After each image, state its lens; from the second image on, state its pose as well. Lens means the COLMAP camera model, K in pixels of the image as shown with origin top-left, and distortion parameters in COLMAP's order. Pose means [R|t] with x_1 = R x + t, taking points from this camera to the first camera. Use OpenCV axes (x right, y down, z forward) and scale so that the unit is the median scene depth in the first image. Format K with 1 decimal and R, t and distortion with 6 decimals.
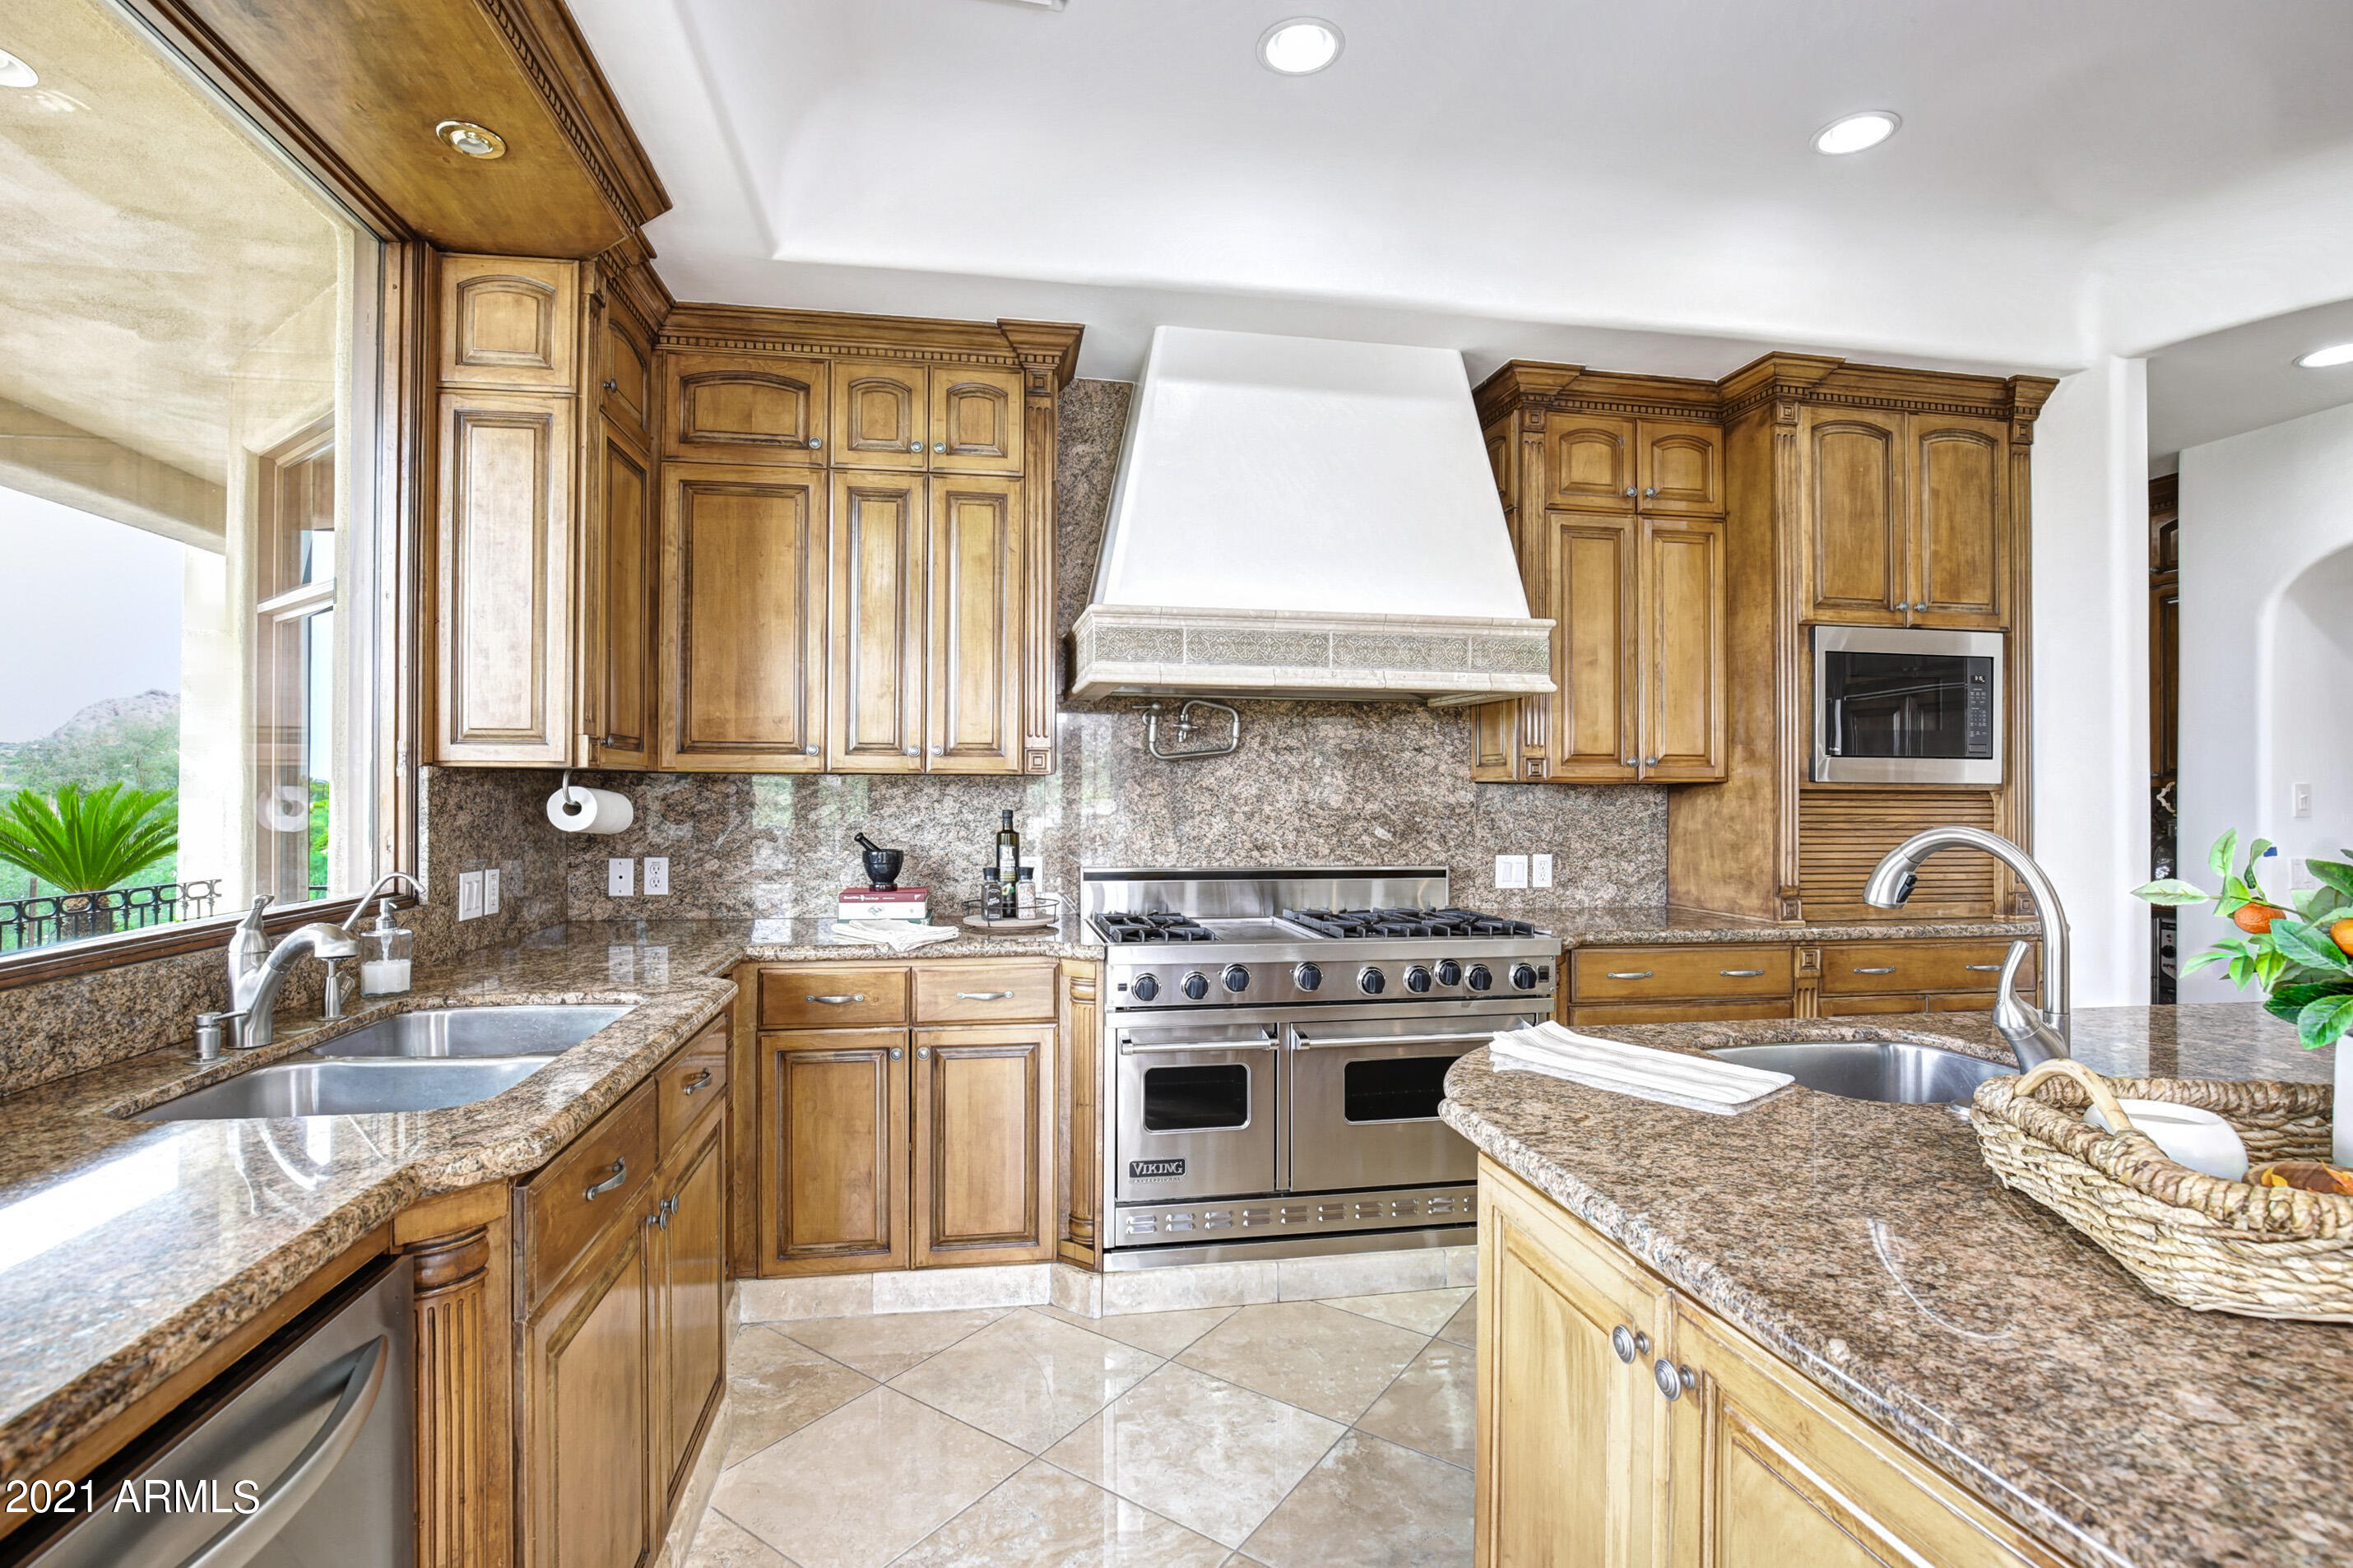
lens RADIAL K [[1053.4, 0, 1189.7], [0, 1053.4, 790.9], [0, 0, 1]] dist [-0.000733, -0.000108]
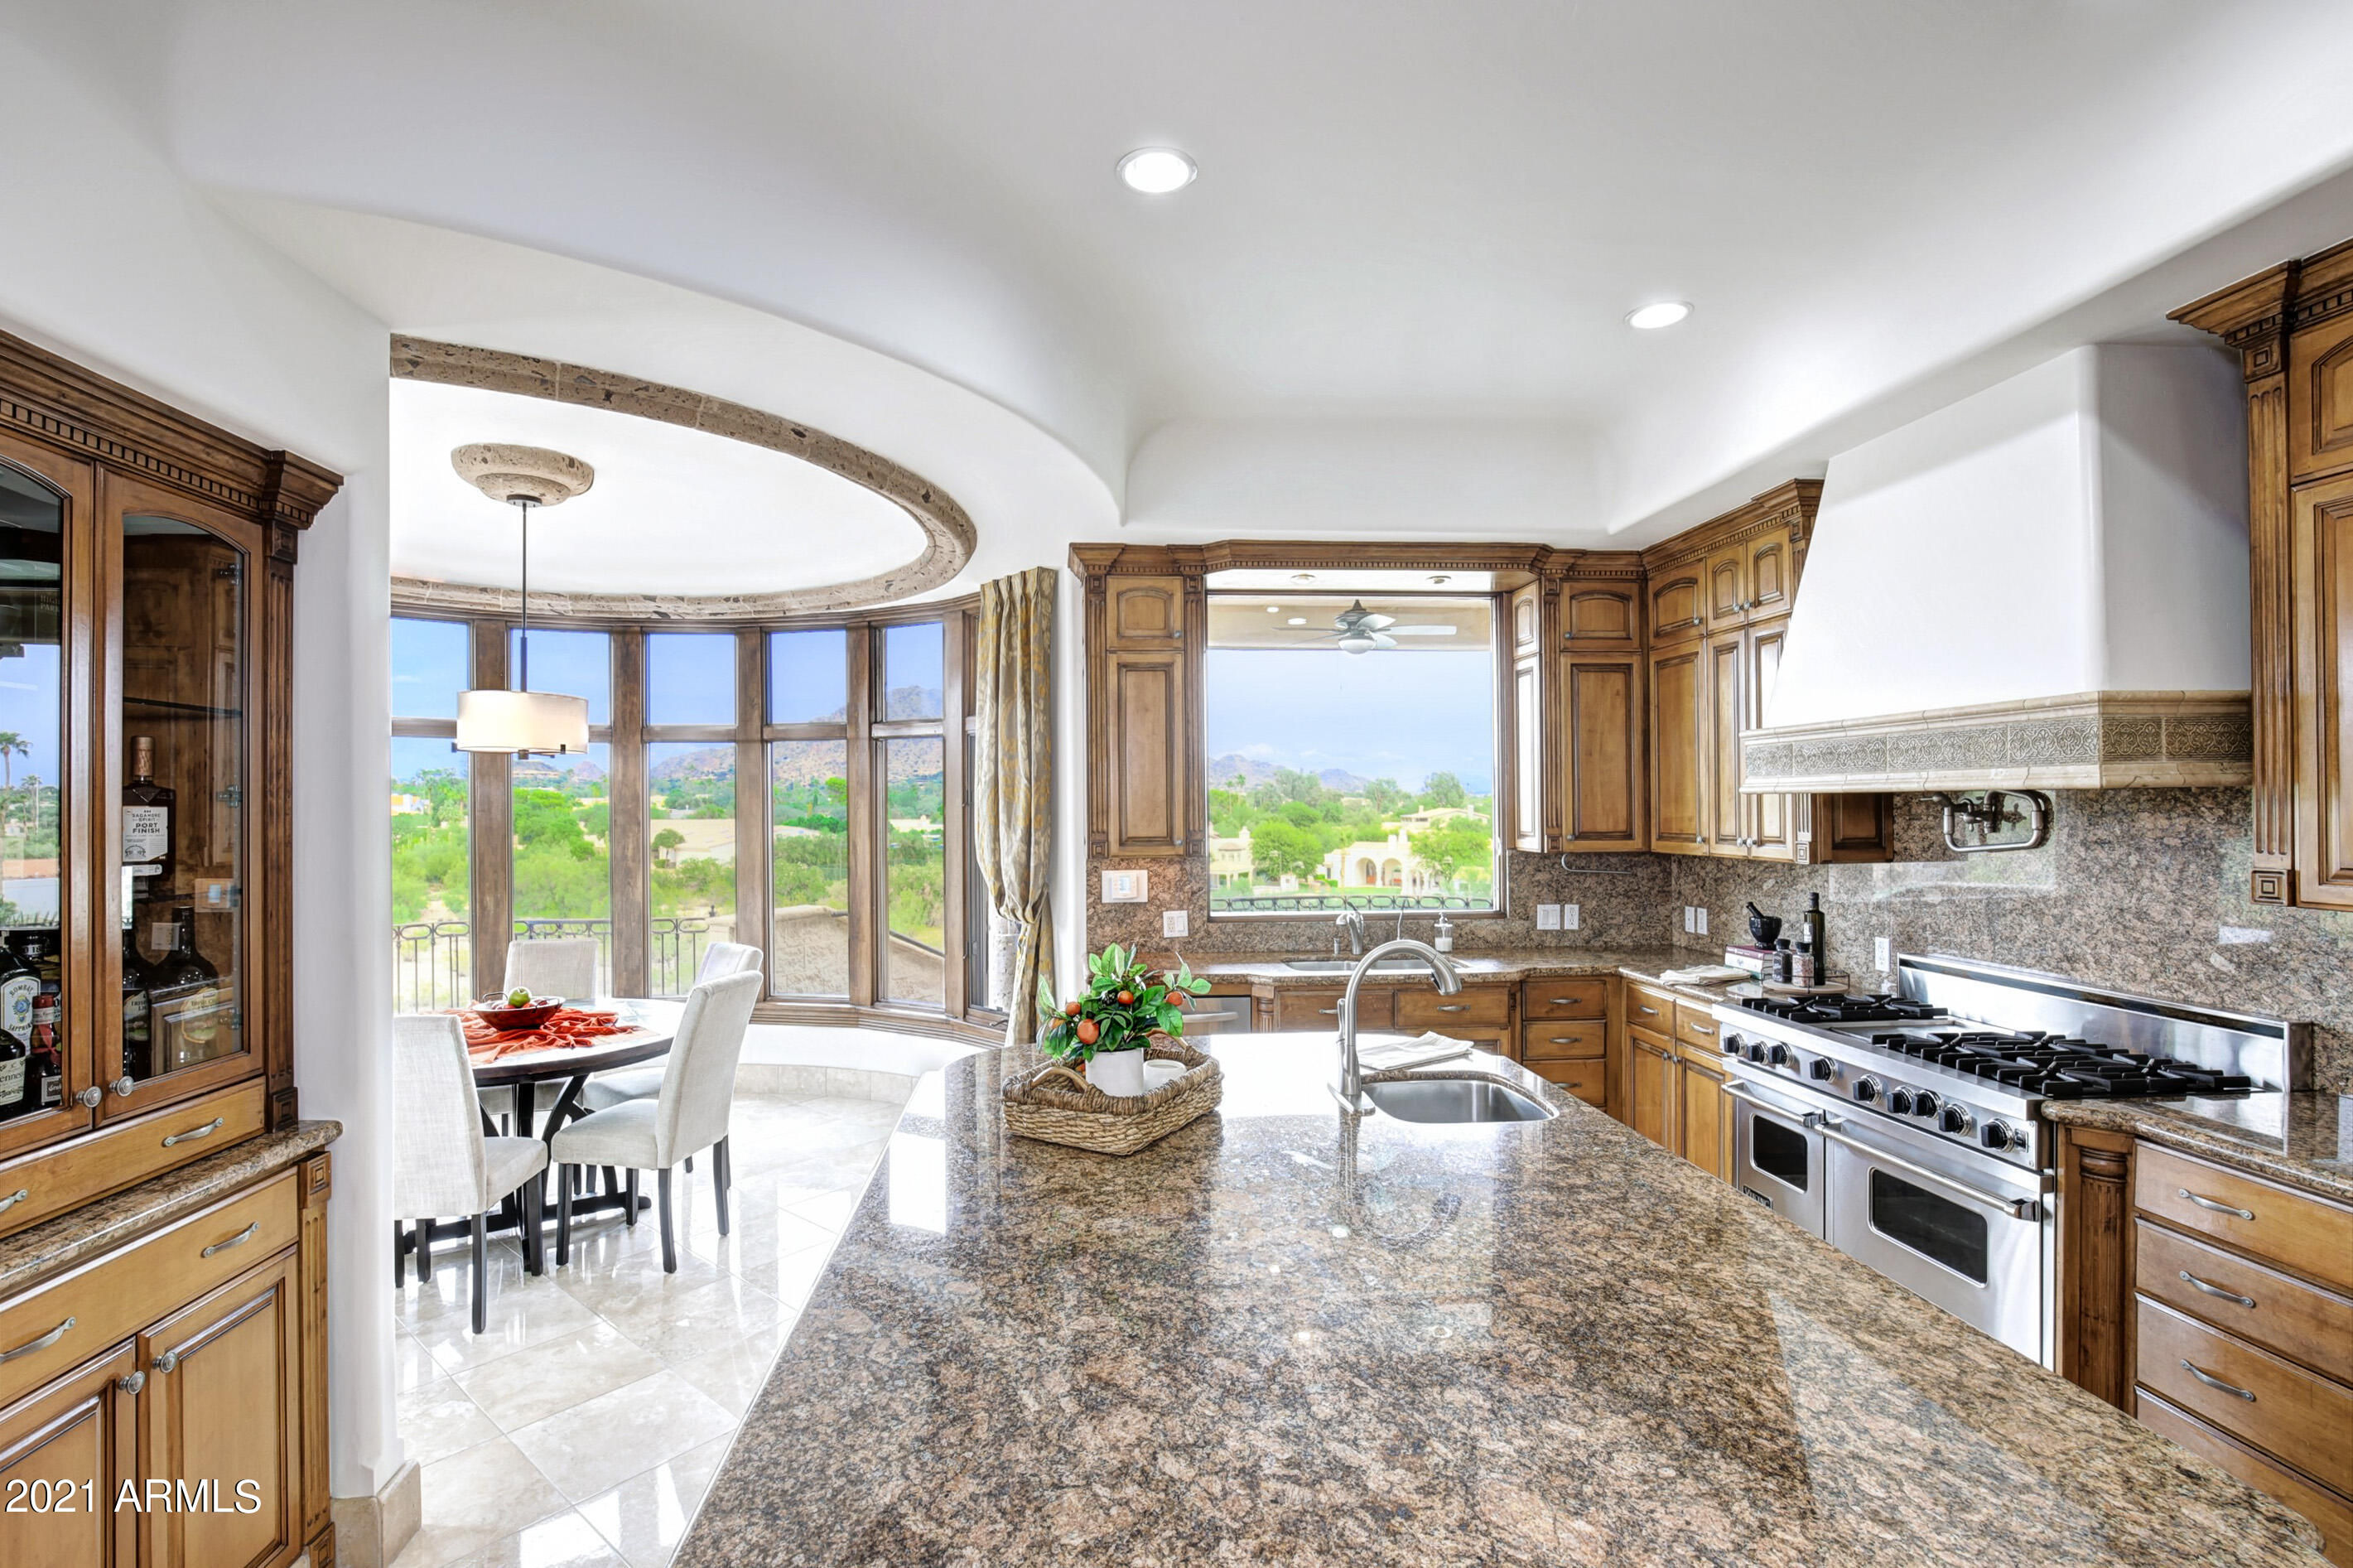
lens RADIAL K [[1149.2, 0, 1119.4], [0, 1149.2, 800.1], [0, 0, 1]] dist [-0.002203, -0.000002]
pose [[-0.109398, -0.010367, -0.993944, 1.103538], [0.002613, 0.999939, -0.010717, -0.068018], [0.993995, -0.003770, -0.109364, 0.352822]]
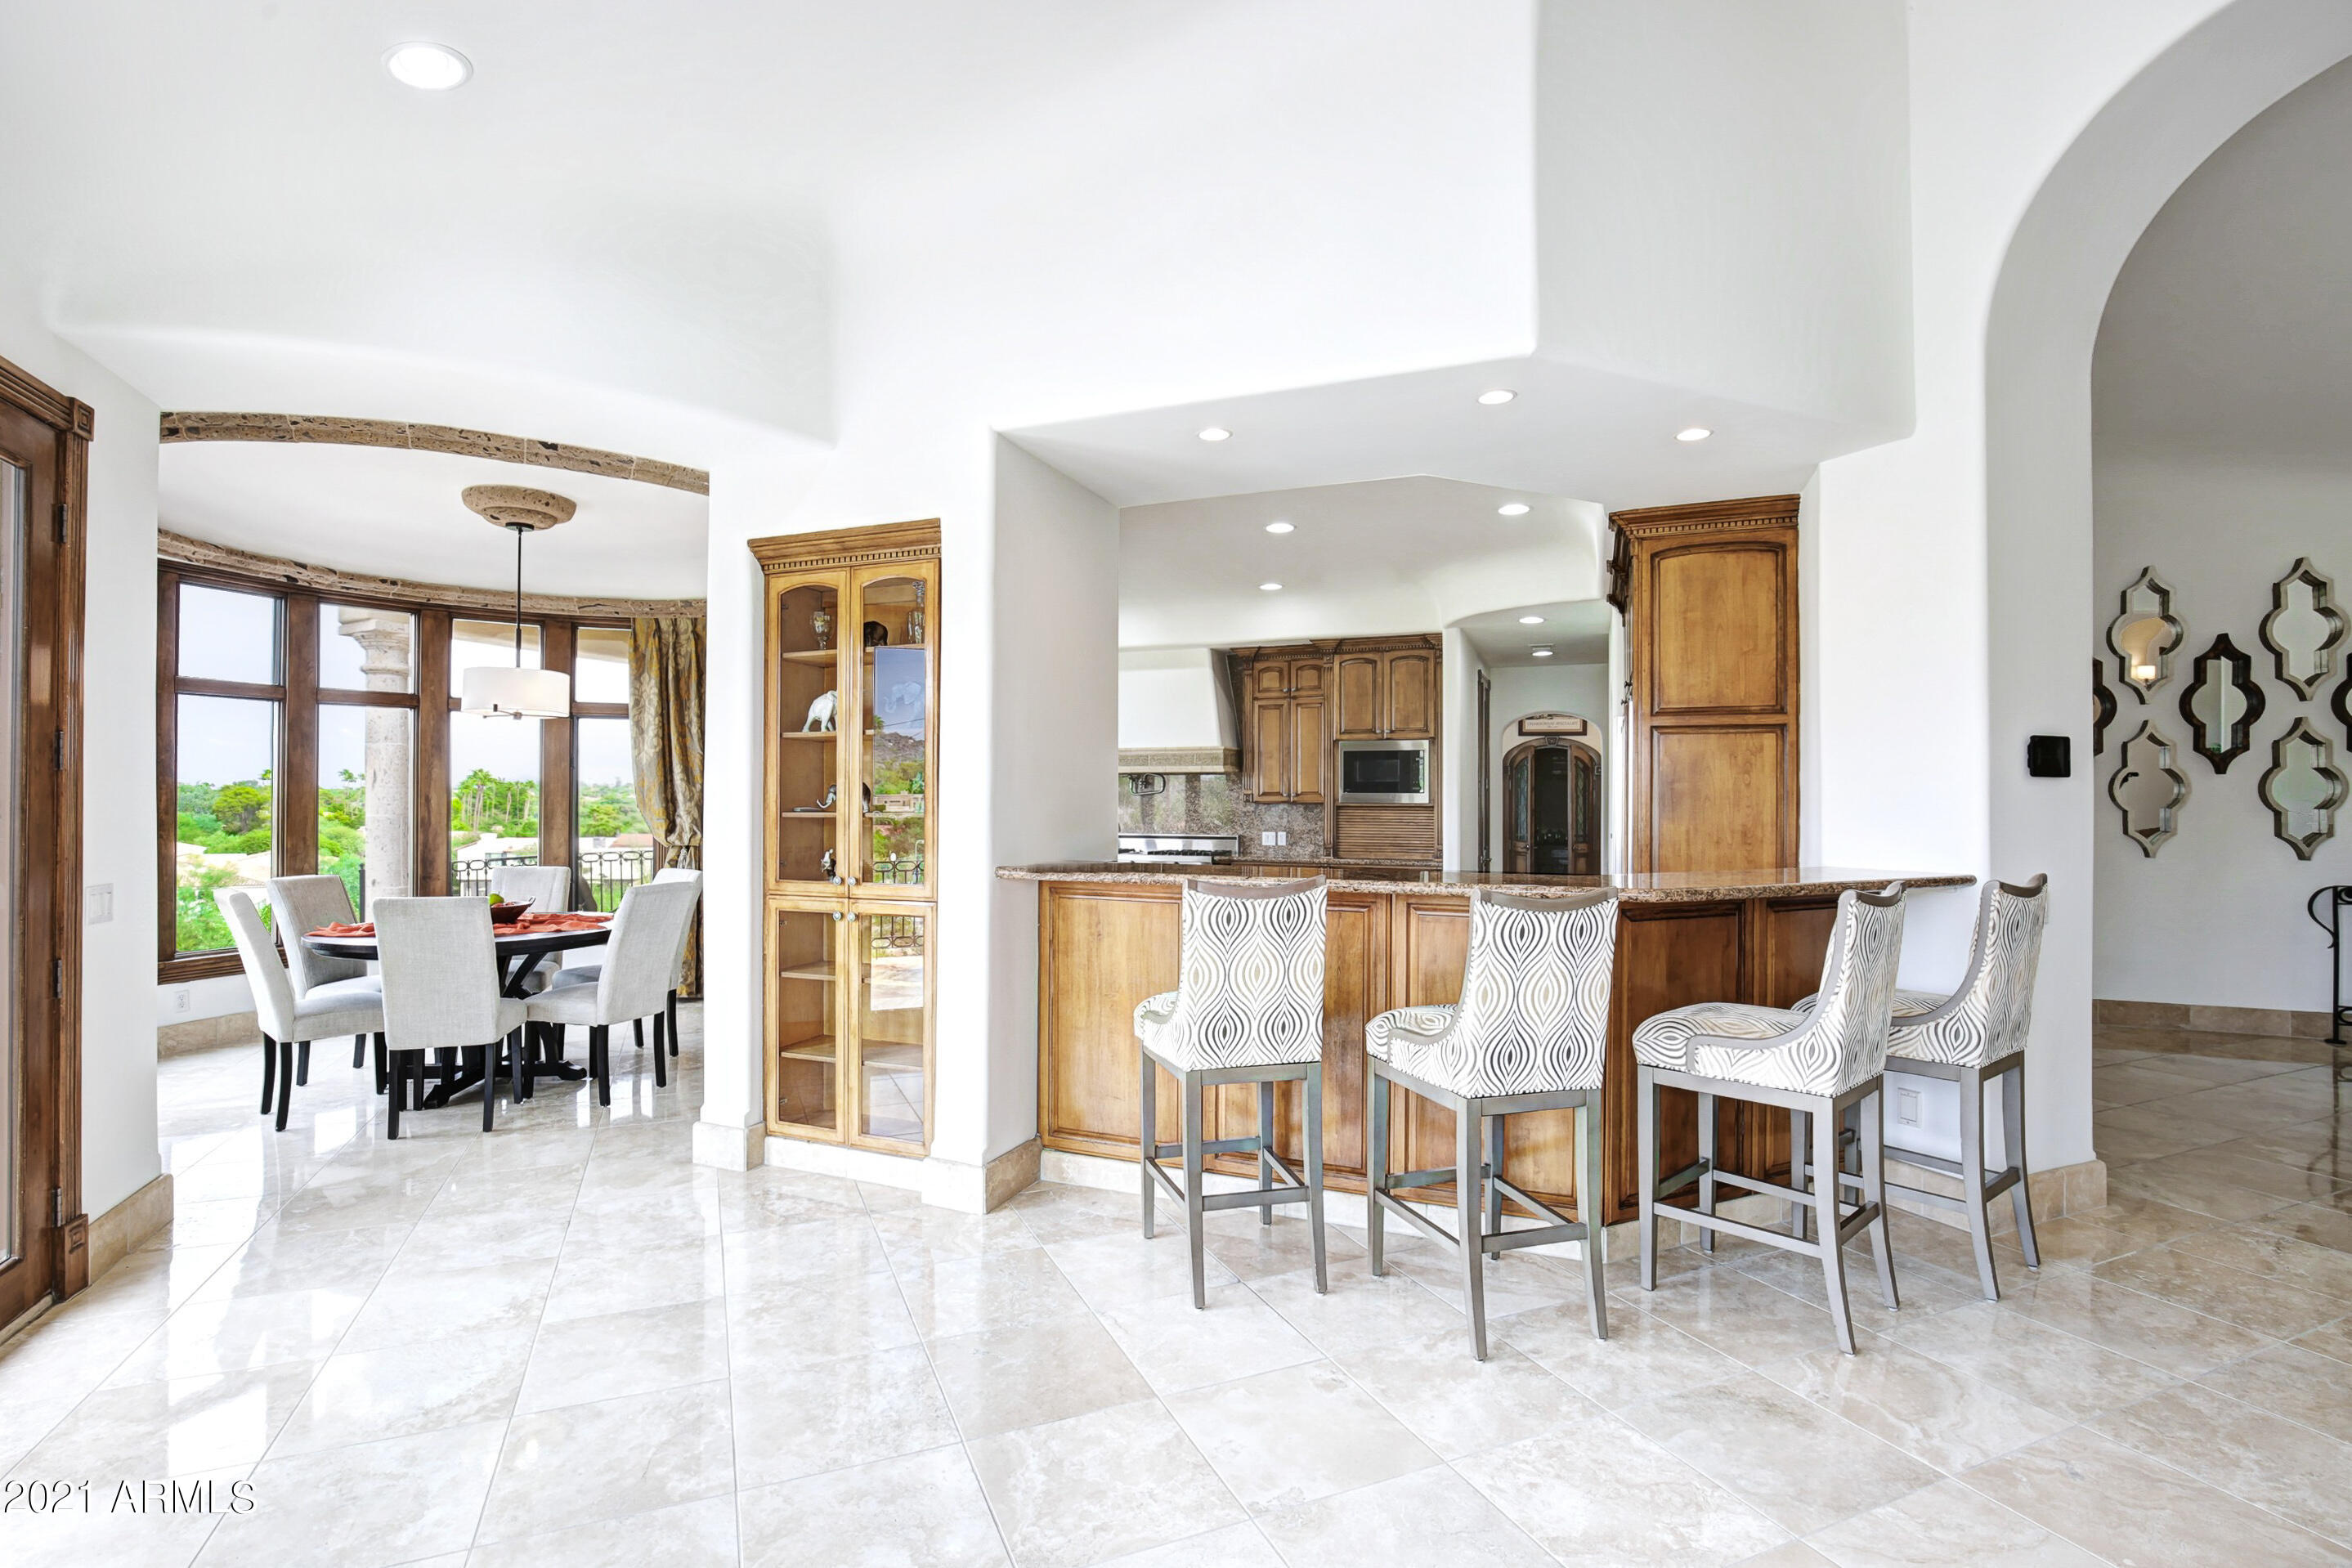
lens RADIAL K [[1053.0, 0, 1189.2], [0, 1053.0, 790.9], [0, 0, 1]] dist [-0.000733, -0.000108]
pose [[0.851630, -0.007918, -0.524084, 1.558009], [0.002896, 0.999942, -0.010402, -0.011273], [0.524136, 0.007341, 0.851603, -1.309709]]
